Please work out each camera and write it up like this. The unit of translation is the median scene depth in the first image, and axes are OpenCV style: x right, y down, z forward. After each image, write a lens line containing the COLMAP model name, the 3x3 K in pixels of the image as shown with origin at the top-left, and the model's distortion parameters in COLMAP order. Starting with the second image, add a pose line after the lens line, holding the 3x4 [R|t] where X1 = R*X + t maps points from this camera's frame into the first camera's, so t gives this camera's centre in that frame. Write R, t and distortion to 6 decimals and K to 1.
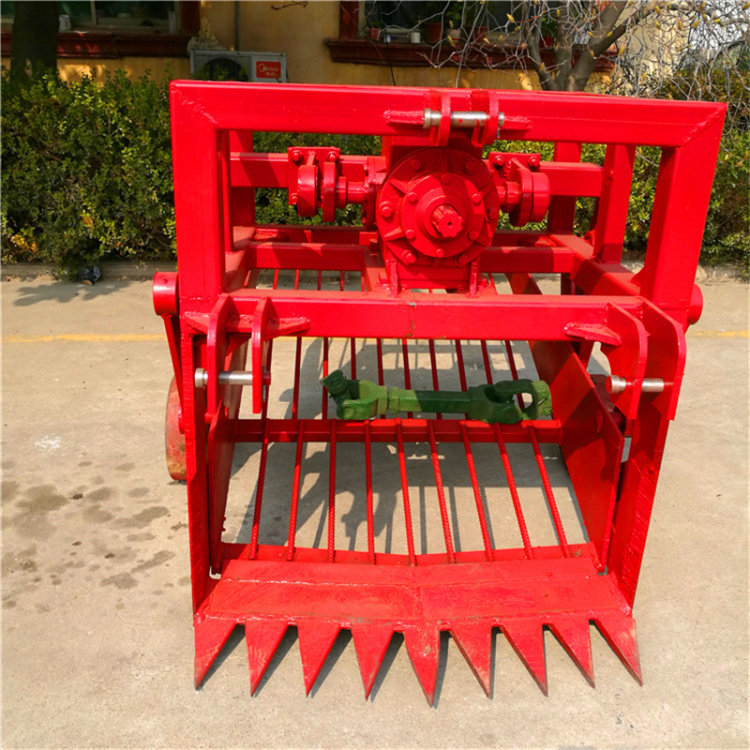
lens RADIAL K [[795.2, 0, 364.1], [0, 795.2, 374.4], [0, 0, 1]] dist [-0.013504, 0.037158]
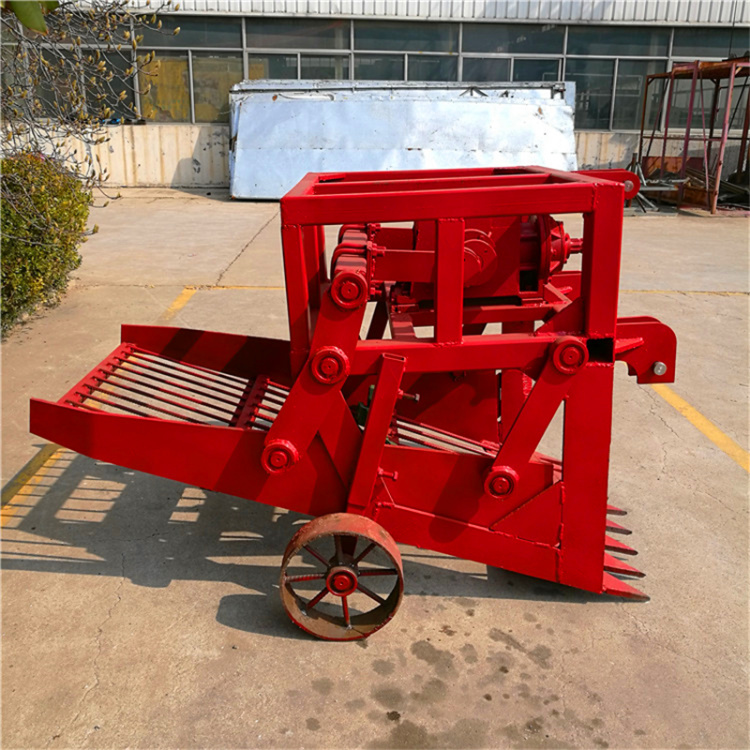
lens RADIAL K [[805.8, 0, 375.0], [0, 805.8, 375.0], [0, 0, 1]] dist [-0.018425, 0.019259]
pose [[0.027792, -0.334342, 0.942042, -1.165868], [0.386544, 0.872689, 0.298324, -0.455273], [-0.921852, 0.355850, 0.153492, 0.891349]]
